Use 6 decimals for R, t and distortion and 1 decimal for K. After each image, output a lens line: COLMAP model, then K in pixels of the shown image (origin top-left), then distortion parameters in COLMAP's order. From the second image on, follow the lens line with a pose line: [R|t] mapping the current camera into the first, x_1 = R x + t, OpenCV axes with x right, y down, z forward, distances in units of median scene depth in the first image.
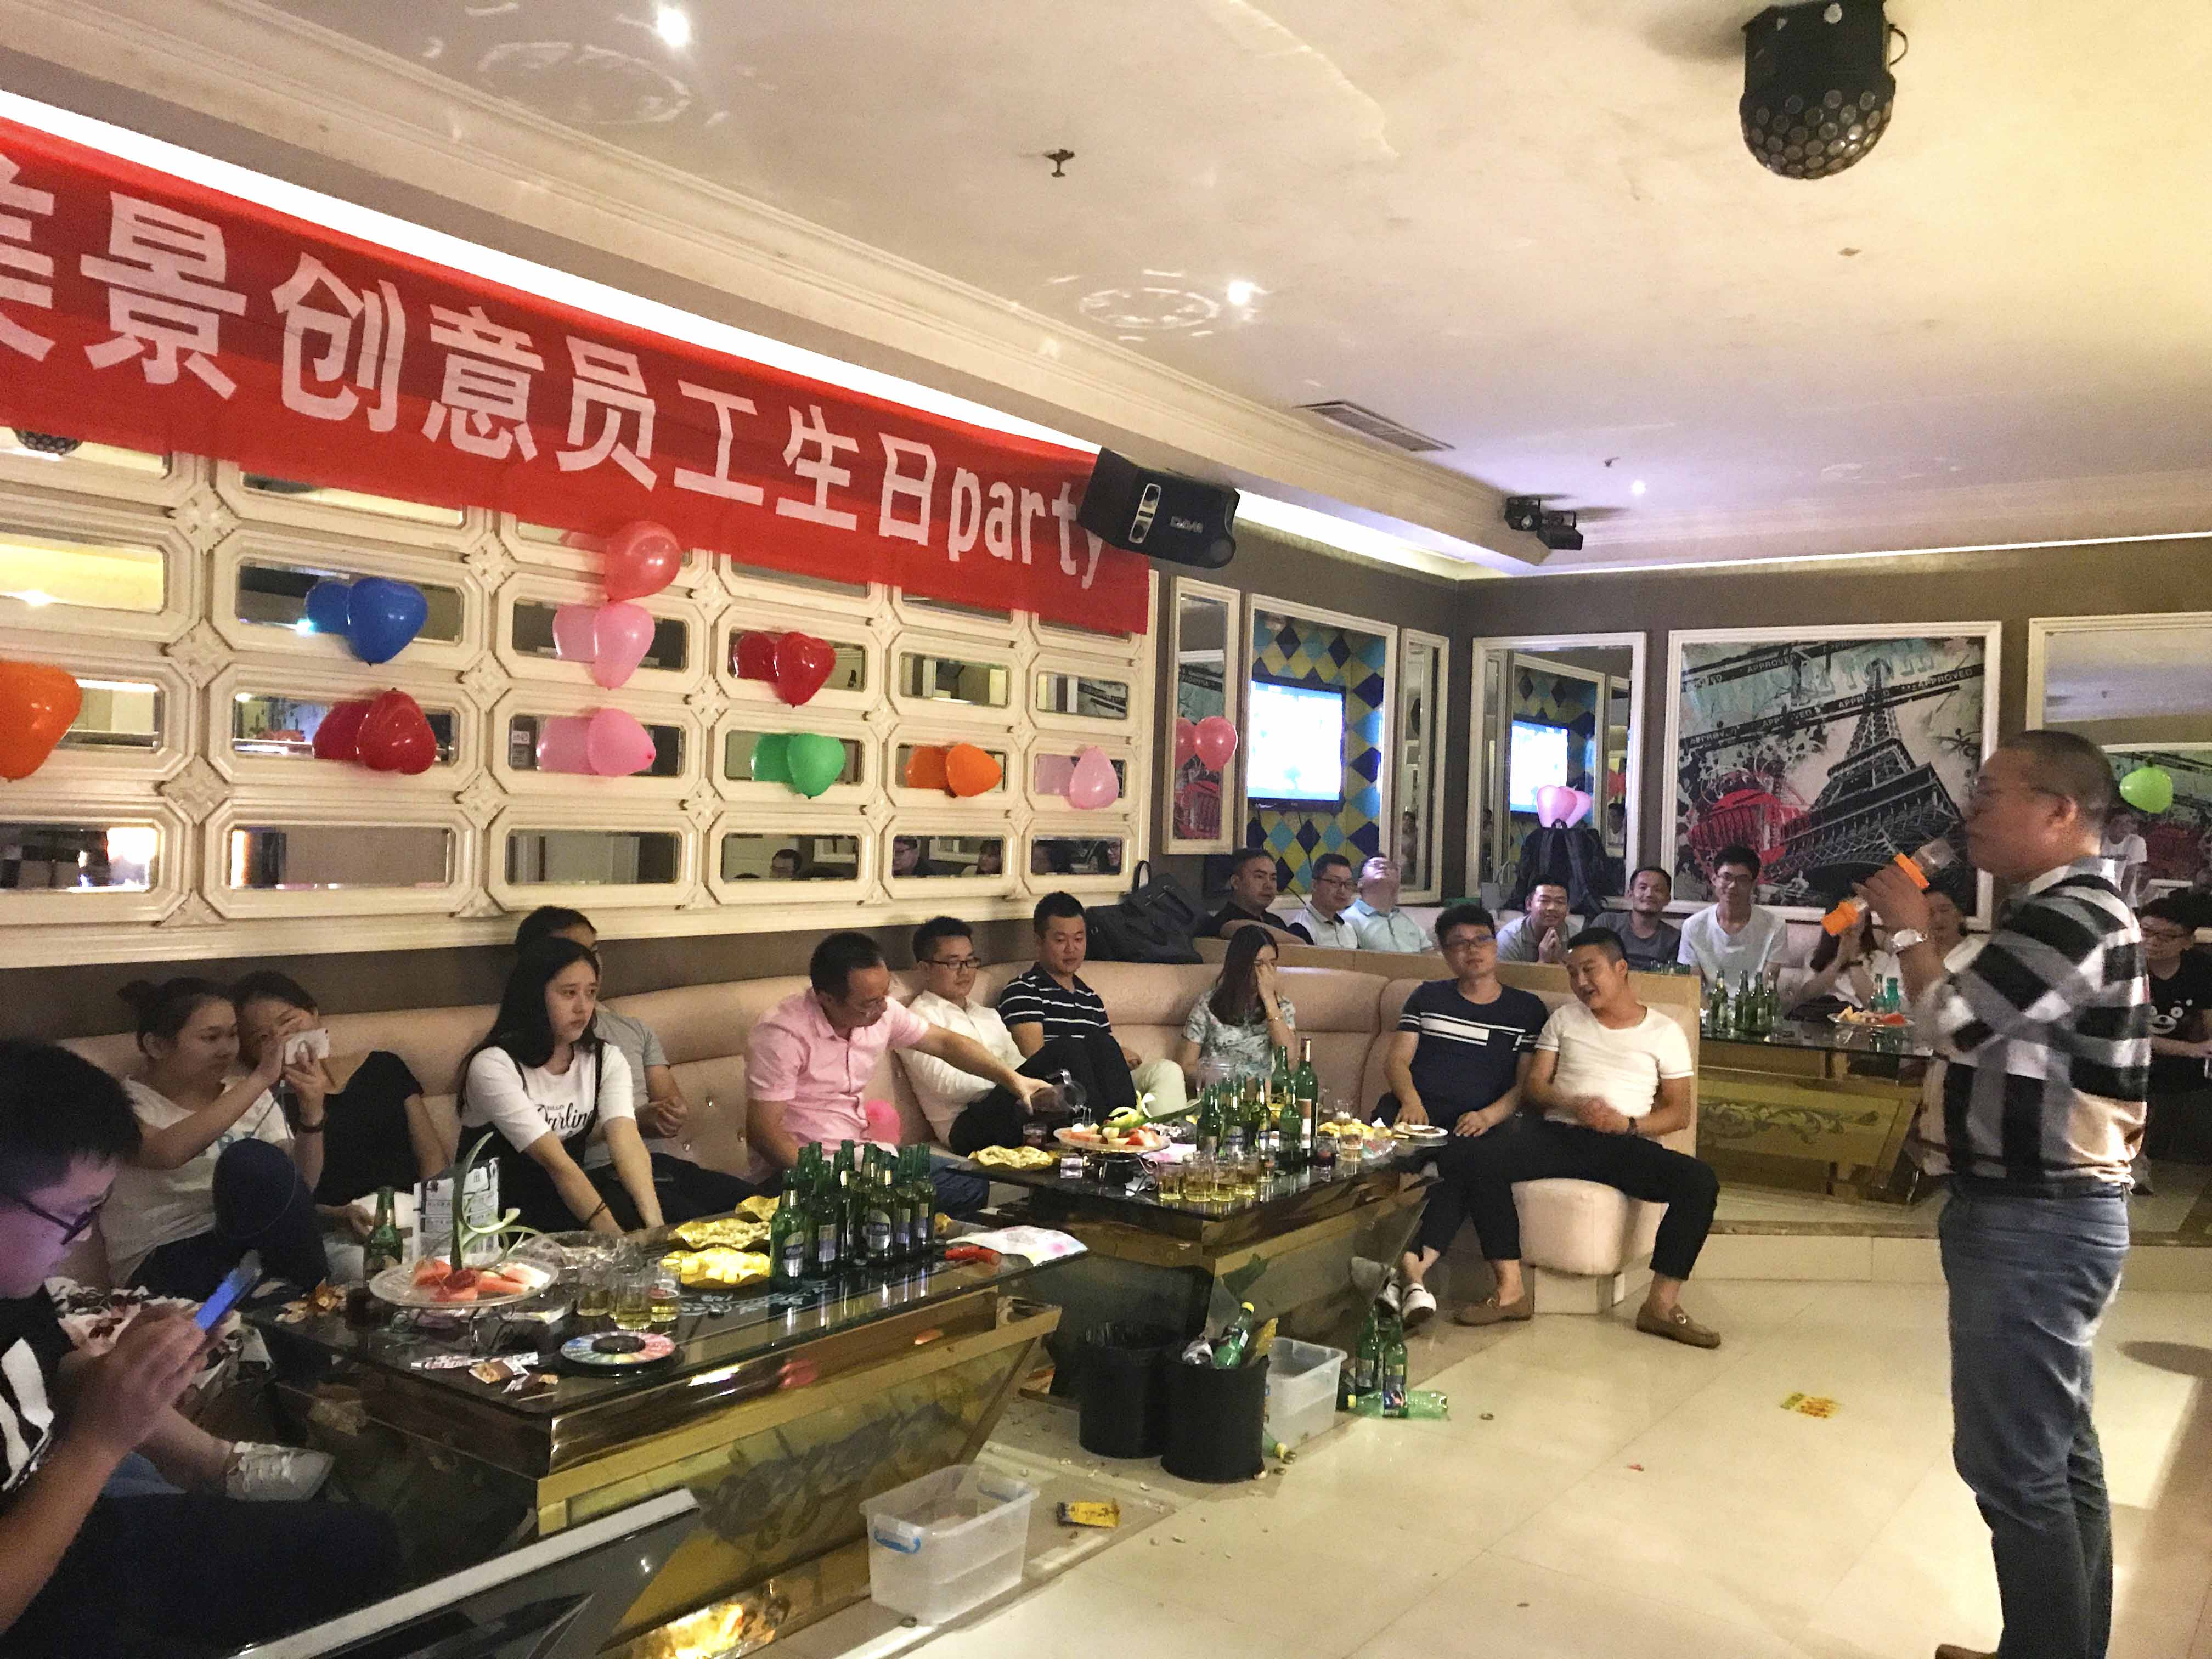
lens RADIAL K [[1815.7, 0, 1103.6], [0, 1815.7, 794.7], [0, 0, 1]] dist [-0.000242, 0.047989]
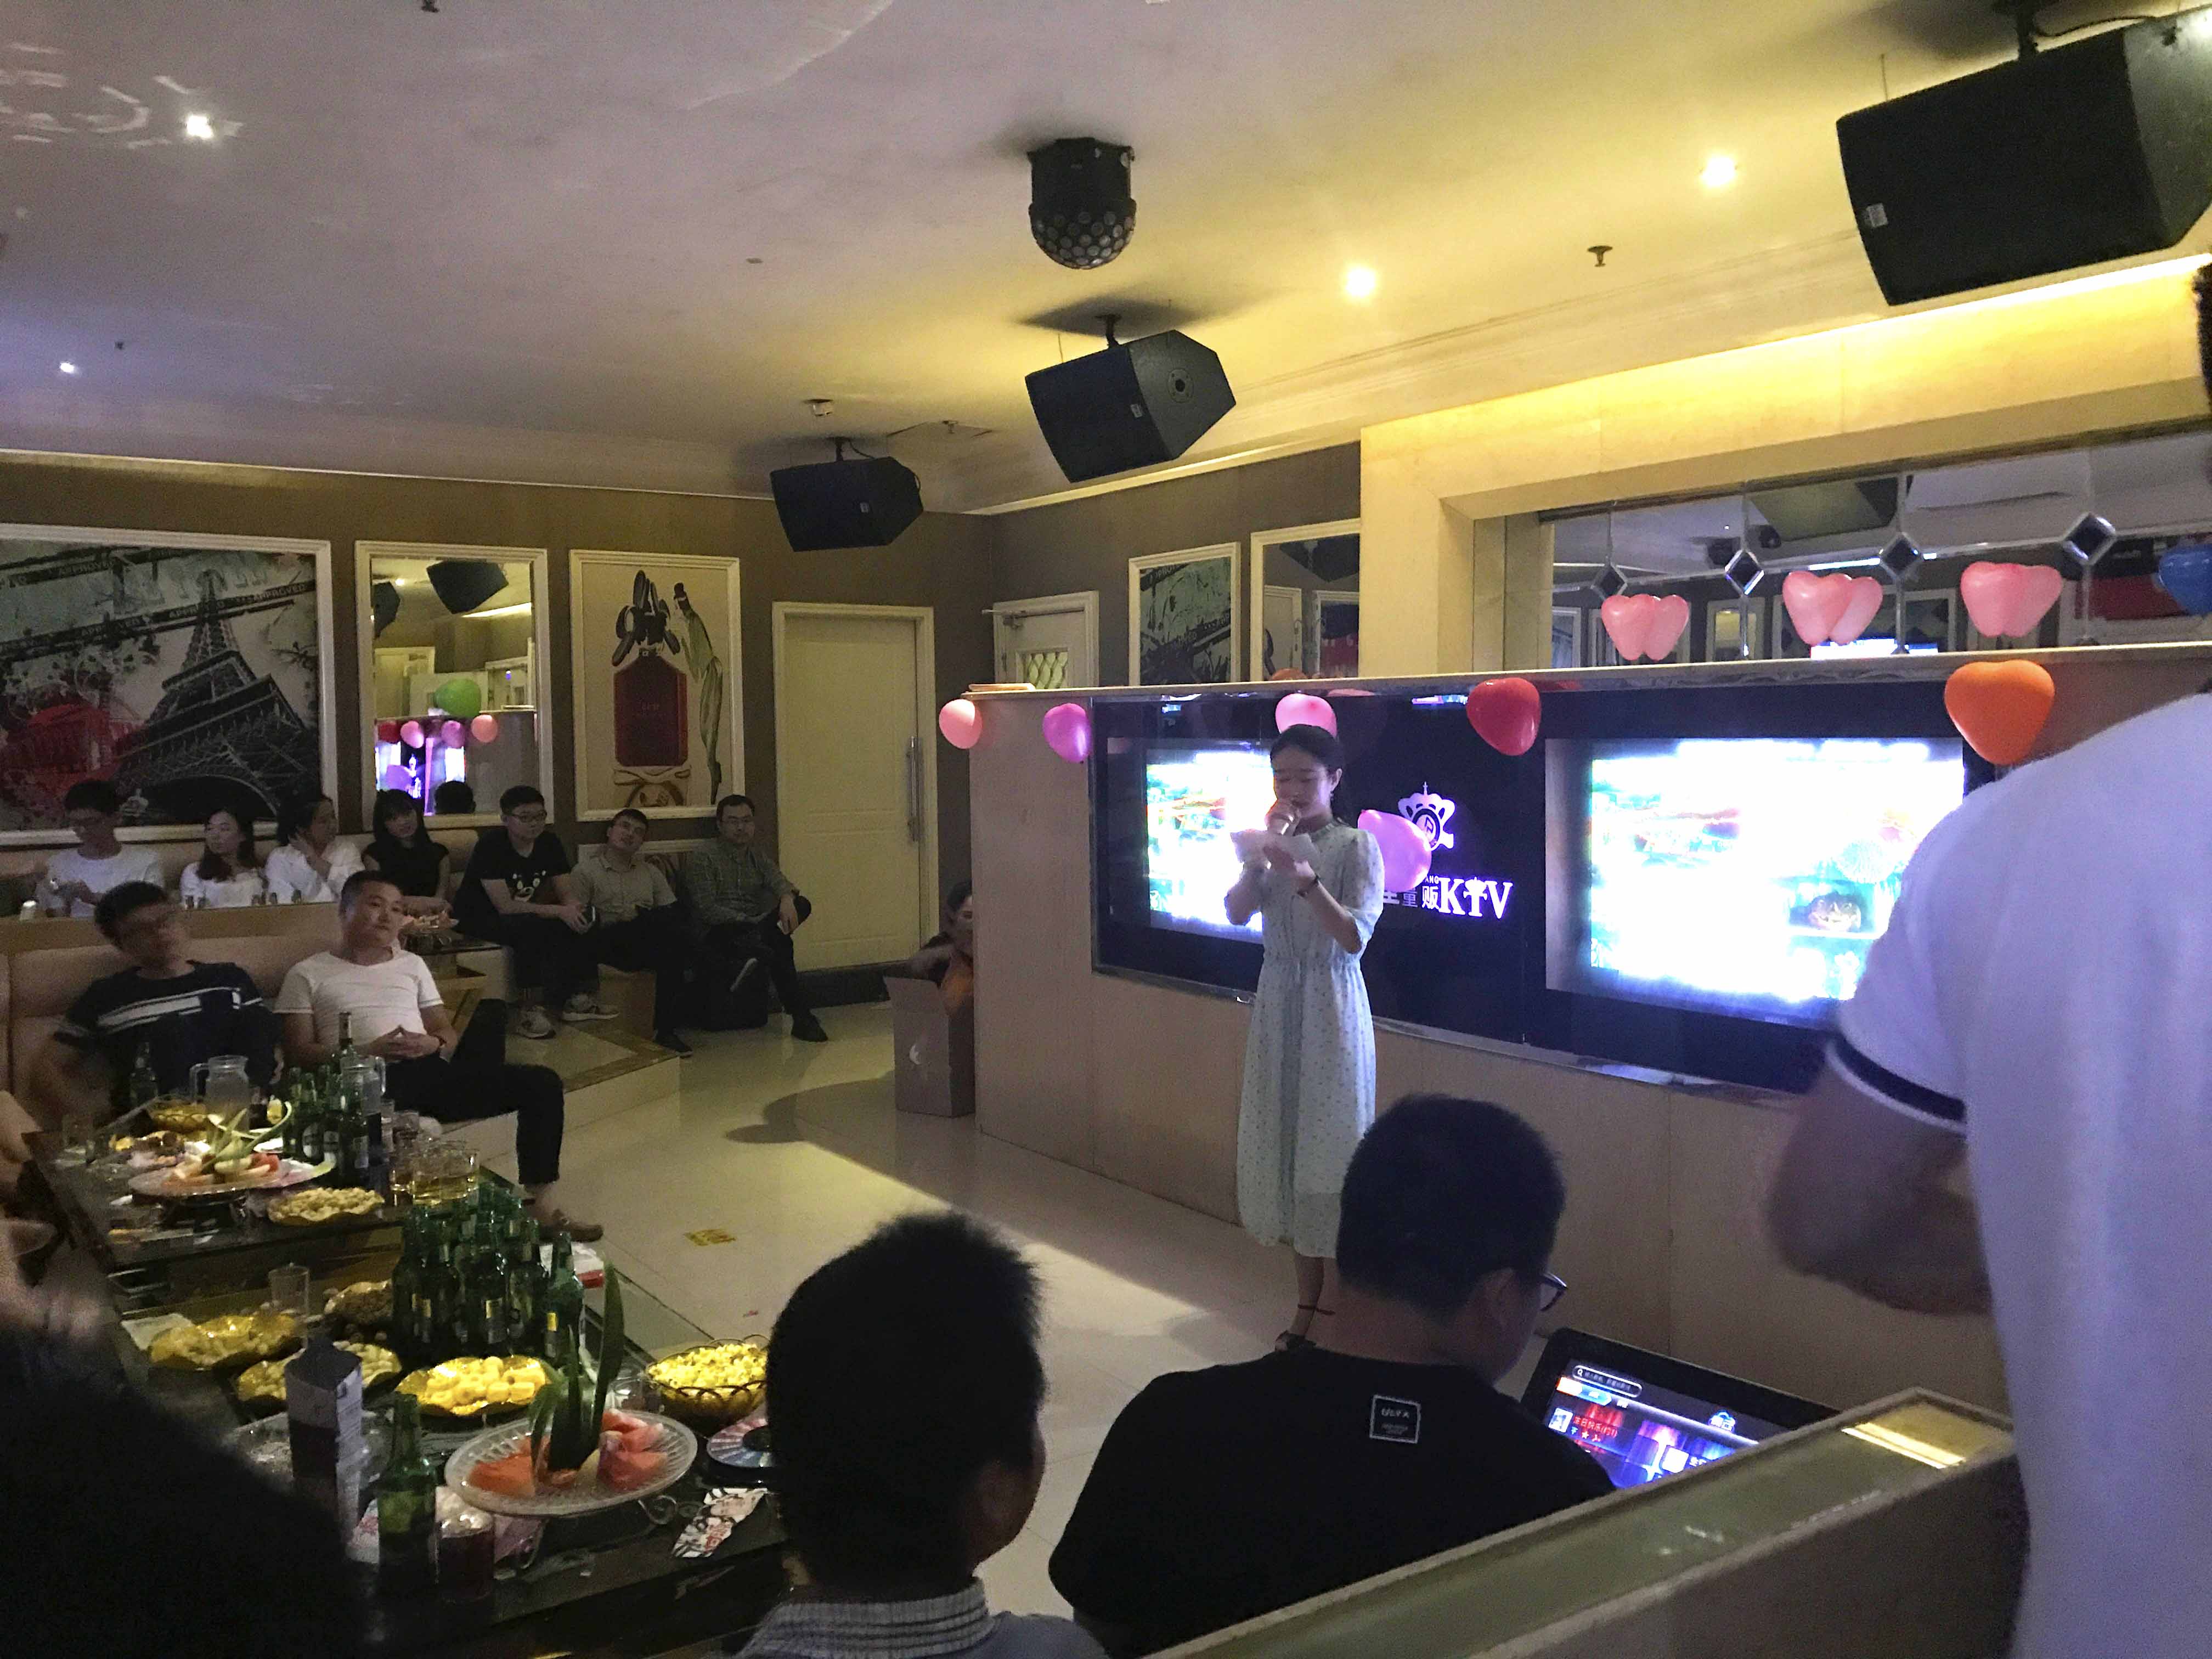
lens RADIAL K [[1815.7, 0, 1103.6], [0, 1815.7, 794.7], [0, 0, 1]] dist [-0.000242, 0.047989]
pose [[0.350228, -0.072702, 0.933839, -0.336598], [0.010917, 0.997232, 0.073543, -0.020062], [-0.936601, -0.015562, 0.350052, 0.195337]]
